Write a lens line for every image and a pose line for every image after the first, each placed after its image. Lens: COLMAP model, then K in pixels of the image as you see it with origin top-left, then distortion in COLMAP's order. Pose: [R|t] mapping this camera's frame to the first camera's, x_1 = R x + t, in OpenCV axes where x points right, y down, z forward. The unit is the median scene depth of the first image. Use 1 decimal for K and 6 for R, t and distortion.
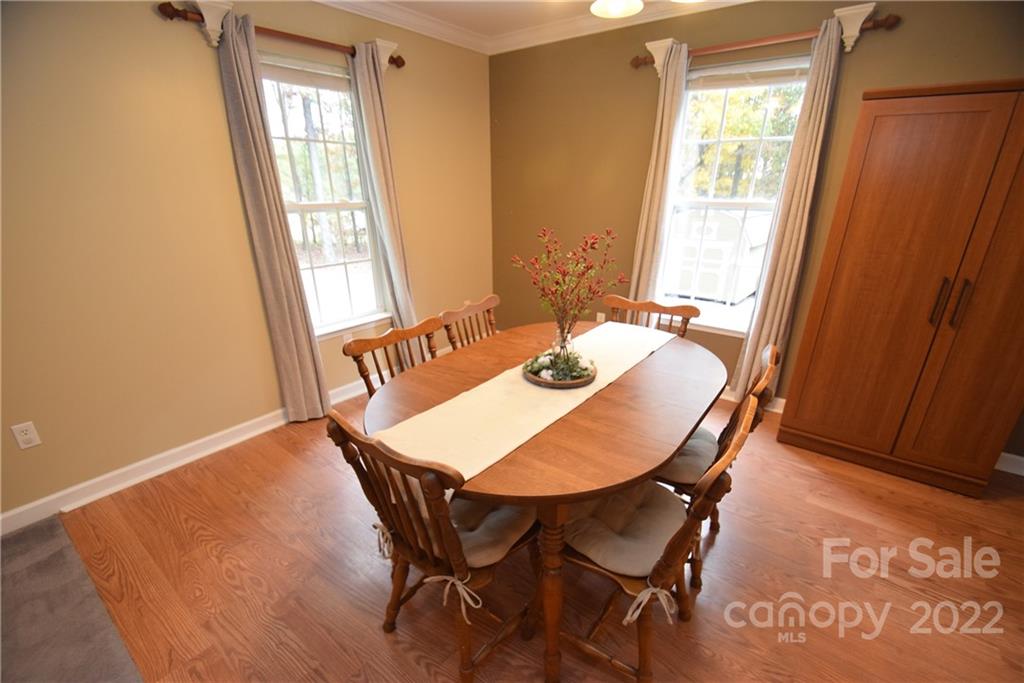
lens RADIAL K [[450.8, 0, 512.4], [0, 450.8, 372.0], [0, 0, 1]] dist [0.010344, -0.012736]
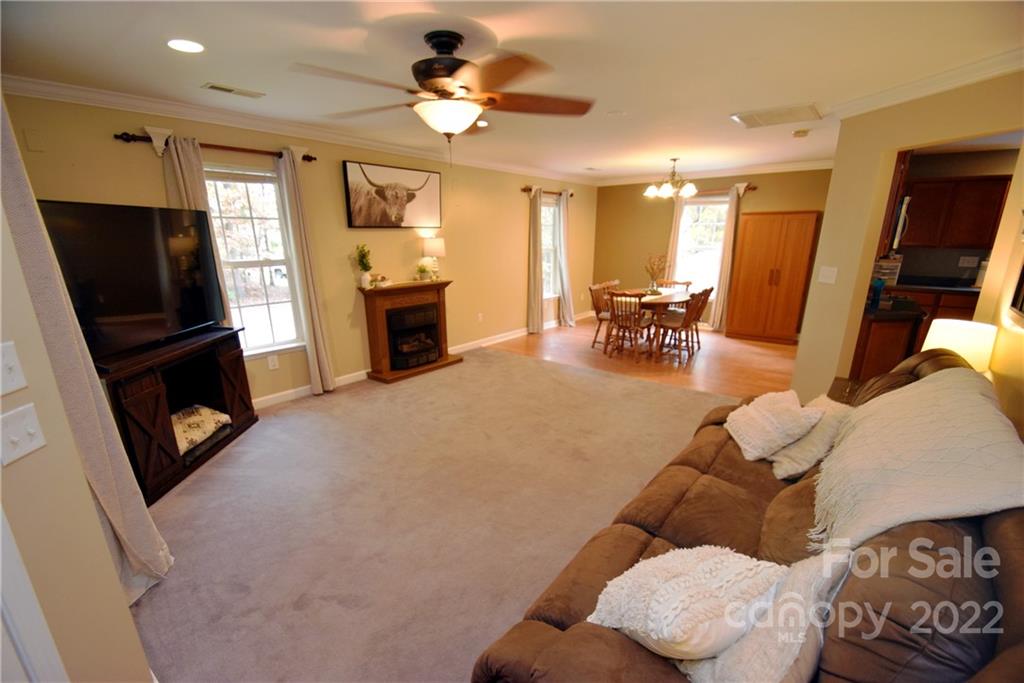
lens RADIAL K [[450.8, 0, 512.4], [0, 450.8, 372.0], [0, 0, 1]] dist [0.010344, -0.012736]
pose [[0.999906, 0.001811, -0.013607, -0.706385], [-0.003144, 0.995125, -0.098575, 0.725684], [0.013362, 0.098609, 0.995037, -1.853677]]
